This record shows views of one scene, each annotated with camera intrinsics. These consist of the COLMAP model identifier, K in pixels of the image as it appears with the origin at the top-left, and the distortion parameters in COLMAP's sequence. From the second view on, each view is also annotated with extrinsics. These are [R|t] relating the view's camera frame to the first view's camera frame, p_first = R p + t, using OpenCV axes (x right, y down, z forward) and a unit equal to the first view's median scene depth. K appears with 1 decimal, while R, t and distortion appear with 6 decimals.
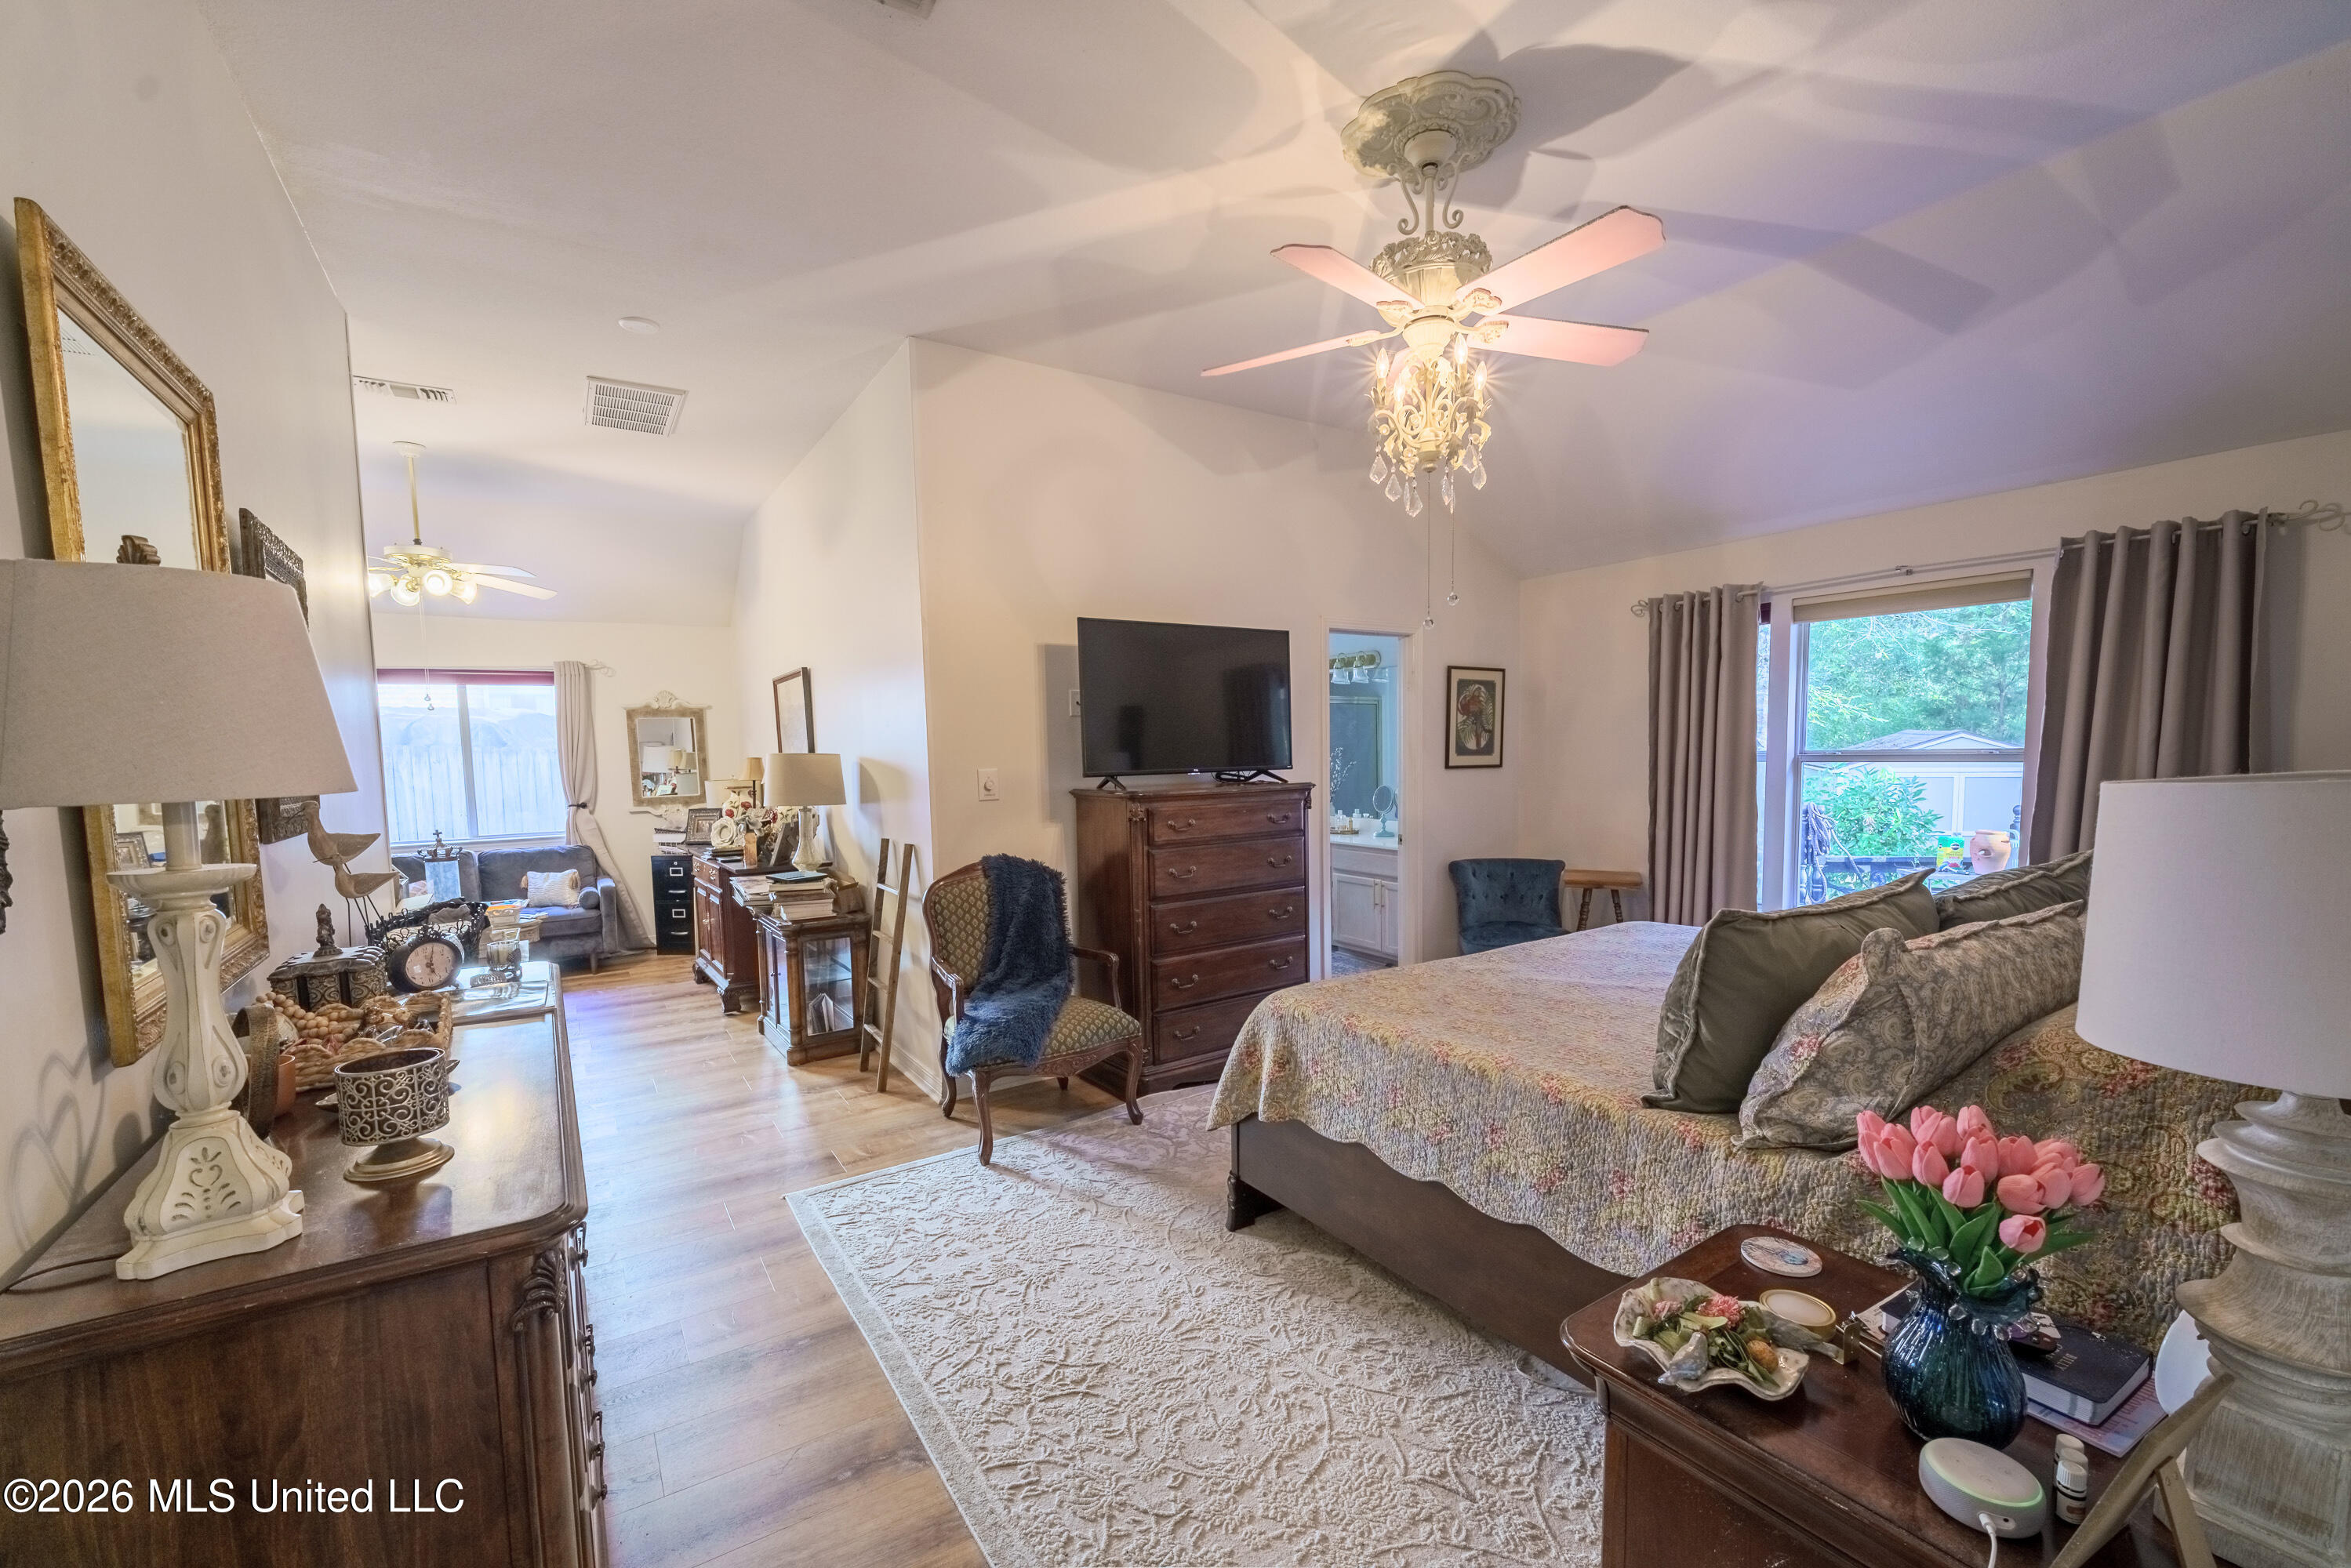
lens RADIAL K [[978.3, 0, 1181.0], [0, 978.3, 827.0], [0, 0, 1]] dist [0.013641, -0.011489]
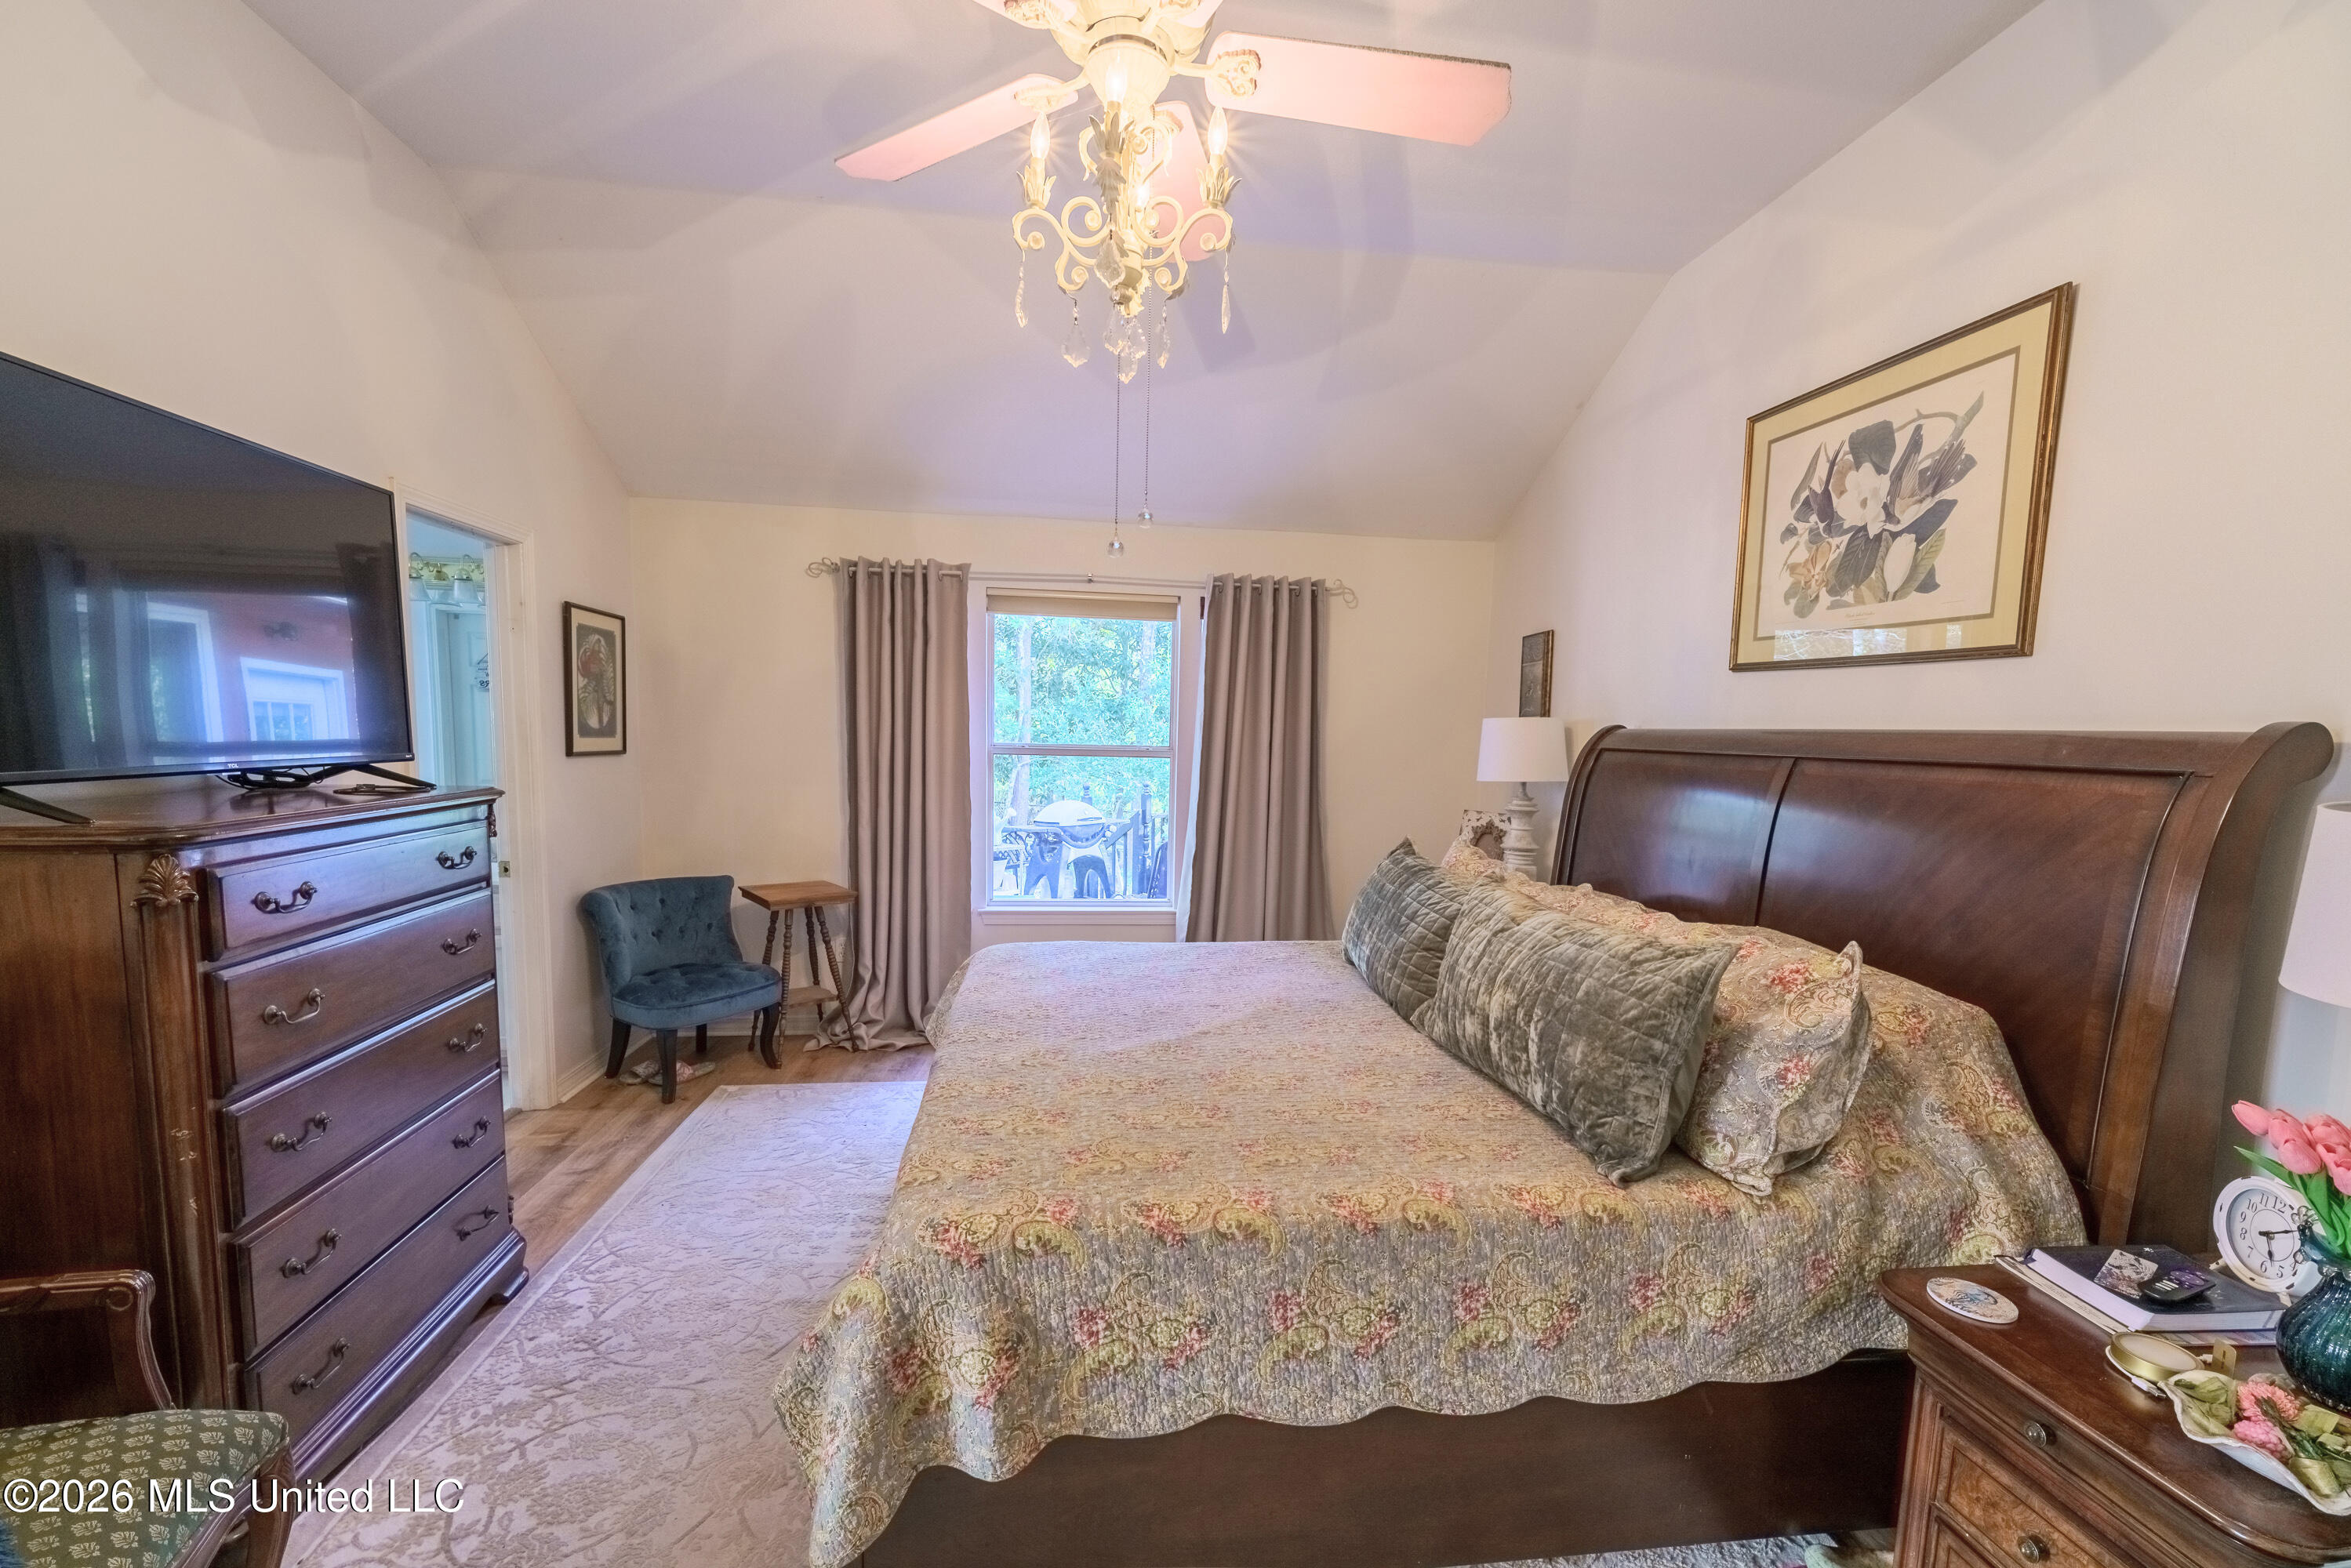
lens RADIAL K [[978.3, 0, 1181.0], [0, 978.3, 827.0], [0, 0, 1]] dist [0.013641, -0.011489]
pose [[0.436902, -0.060658, 0.897461, -0.303686], [0.038701, 0.998067, 0.048618, -0.056663], [-0.898676, 0.013491, 0.438405, 0.672270]]
